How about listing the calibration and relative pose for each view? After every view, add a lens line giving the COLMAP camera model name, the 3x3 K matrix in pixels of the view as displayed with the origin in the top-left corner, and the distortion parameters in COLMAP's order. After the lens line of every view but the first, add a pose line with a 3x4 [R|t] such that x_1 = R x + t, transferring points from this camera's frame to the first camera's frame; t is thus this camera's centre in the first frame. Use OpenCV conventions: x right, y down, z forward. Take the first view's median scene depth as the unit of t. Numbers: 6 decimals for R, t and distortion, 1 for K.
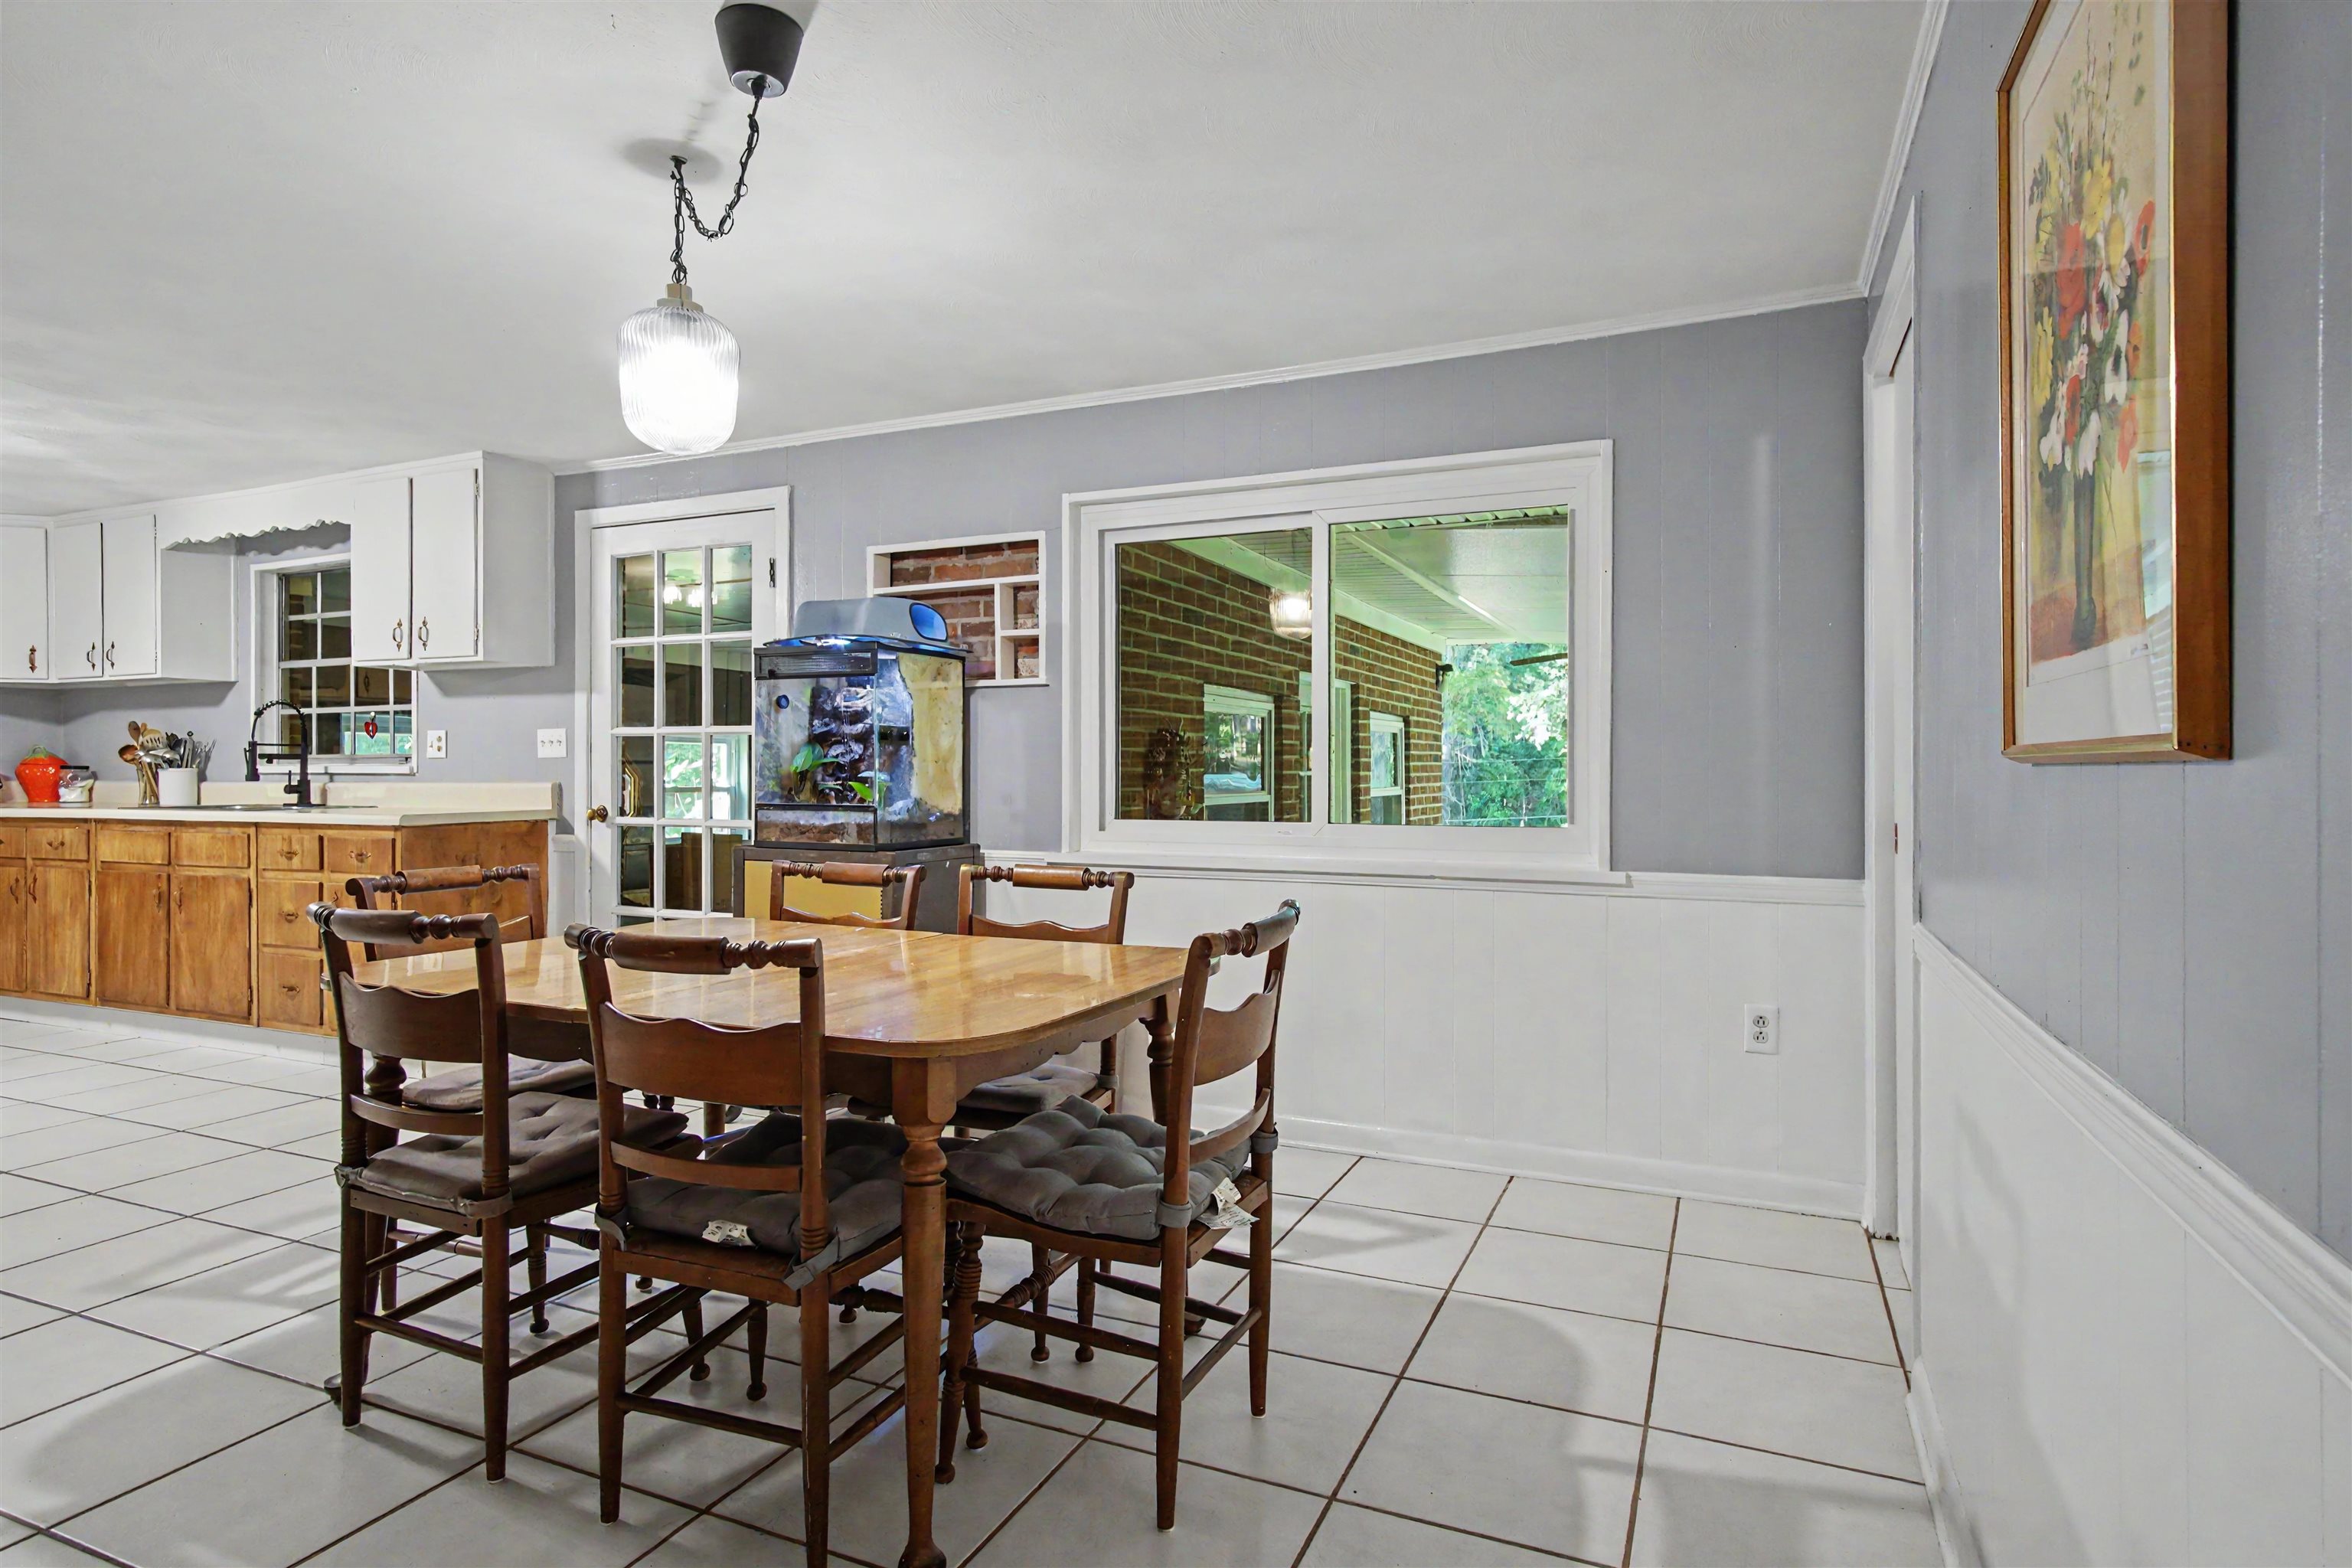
lens RADIAL K [[1251.2, 0, 1168.6], [0, 1251.2, 773.1], [0, 0, 1]] dist [0.004995, 0.005843]
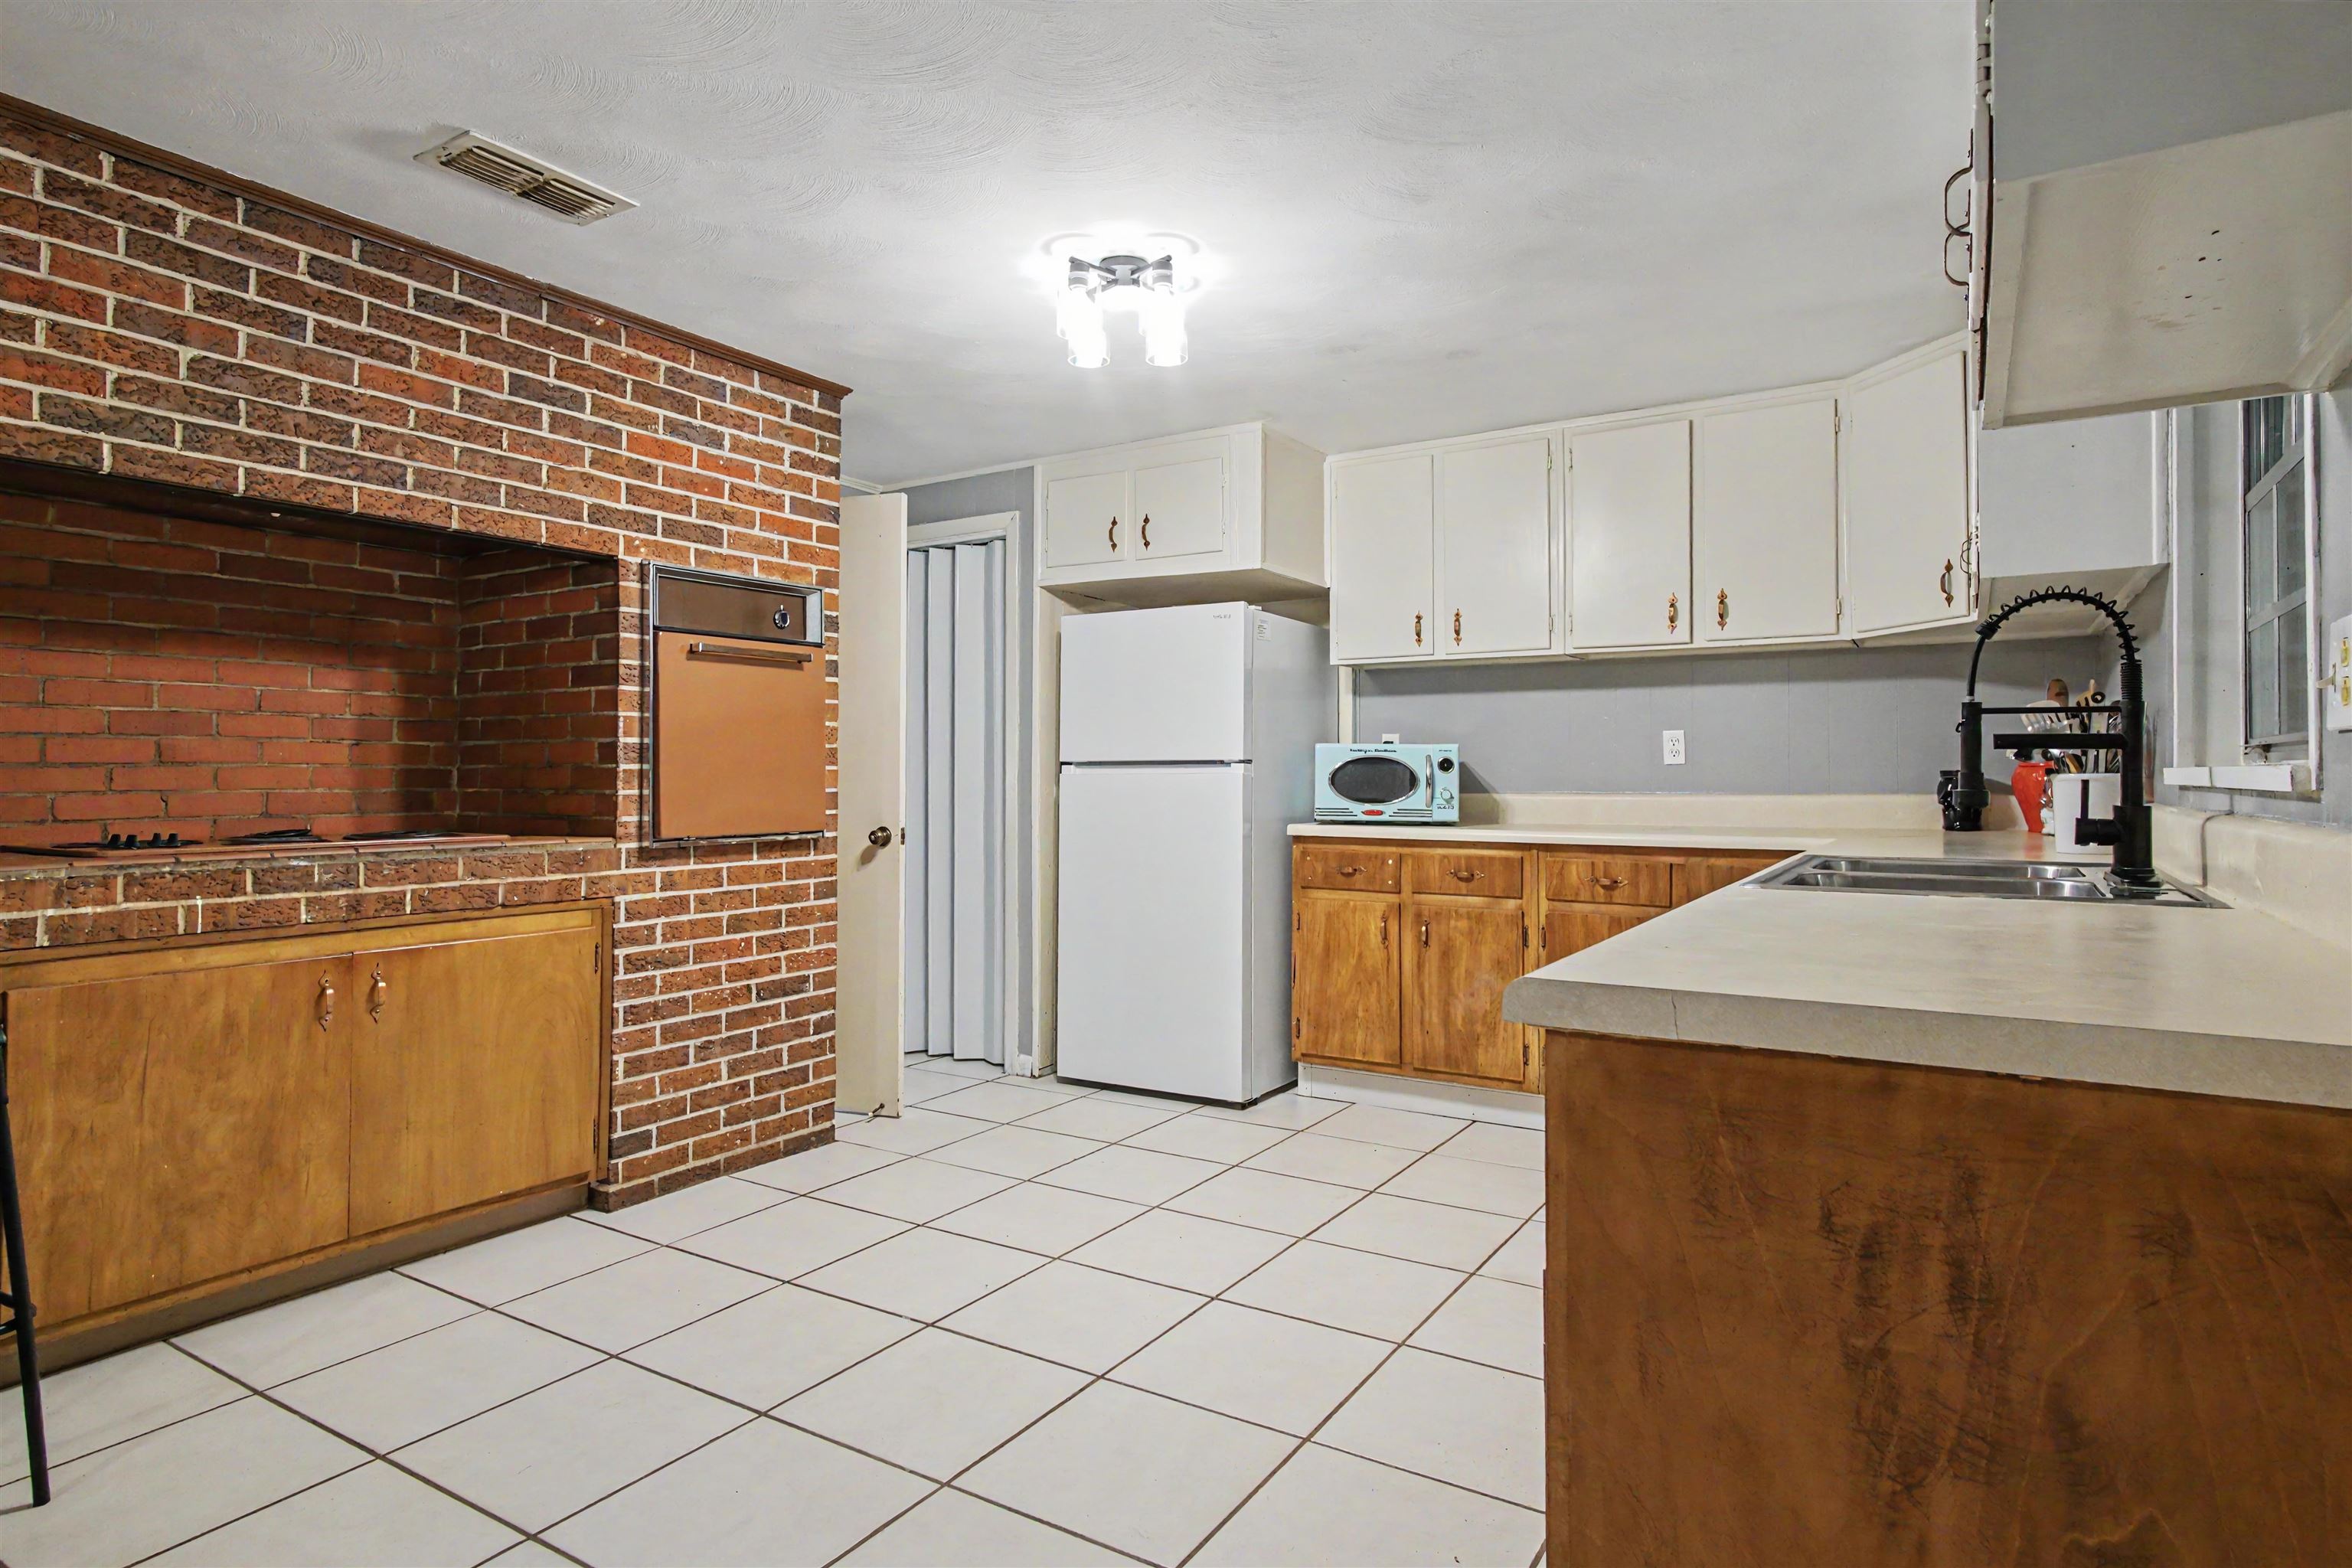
lens RADIAL K [[1274.5, 0, 1167.6], [0, 1274.5, 753.9], [0, 0, 1]] dist [-0.001941, 0.010305]
pose [[-0.133722, -0.015906, -0.990891, -0.306569], [-0.003028, 0.999873, -0.015641, -0.002795], [0.991014, 0.000909, -0.133754, 0.800568]]
